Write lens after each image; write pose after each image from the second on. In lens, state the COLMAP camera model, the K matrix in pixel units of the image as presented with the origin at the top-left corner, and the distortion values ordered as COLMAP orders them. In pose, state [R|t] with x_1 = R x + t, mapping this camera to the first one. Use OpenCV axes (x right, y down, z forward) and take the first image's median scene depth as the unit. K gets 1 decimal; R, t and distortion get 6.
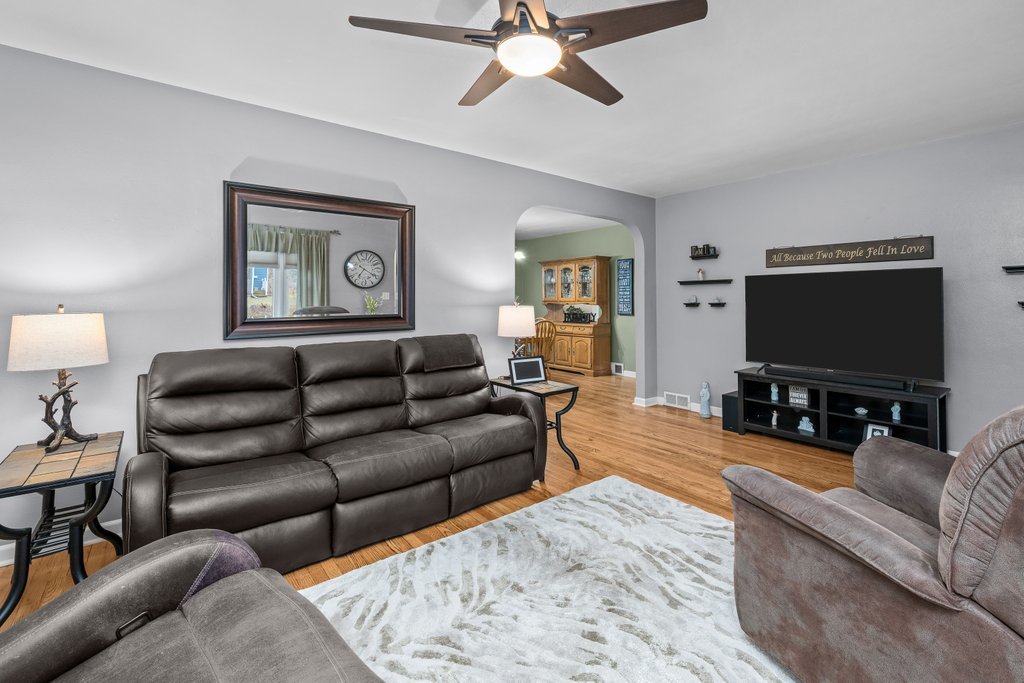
lens RADIAL K [[454.9, 0, 515.0], [0, 454.9, 285.7], [0, 0, 1]] dist [-0.000288, -0.000276]
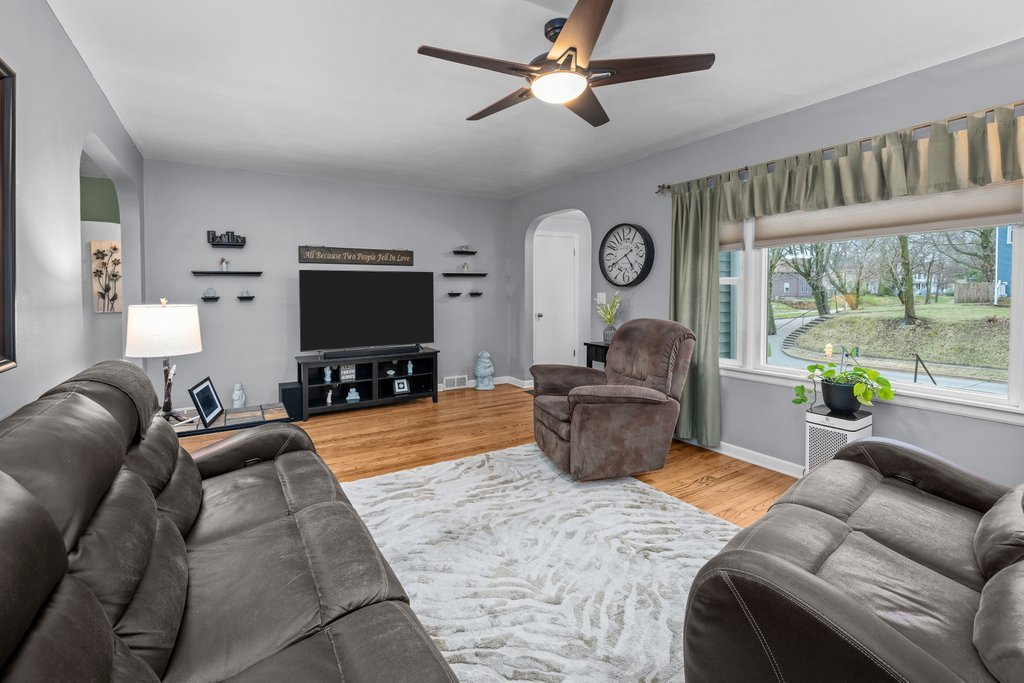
lens RADIAL K [[448.6, 0, 517.5], [0, 448.6, 290.2], [0, 0, 1]] dist [0.000860, 0.000028]
pose [[0.120253, -0.000839, 0.992743, -0.507530], [-0.026859, 0.999631, 0.004098, 0.007894], [-0.992380, -0.027156, 0.120186, 0.423430]]
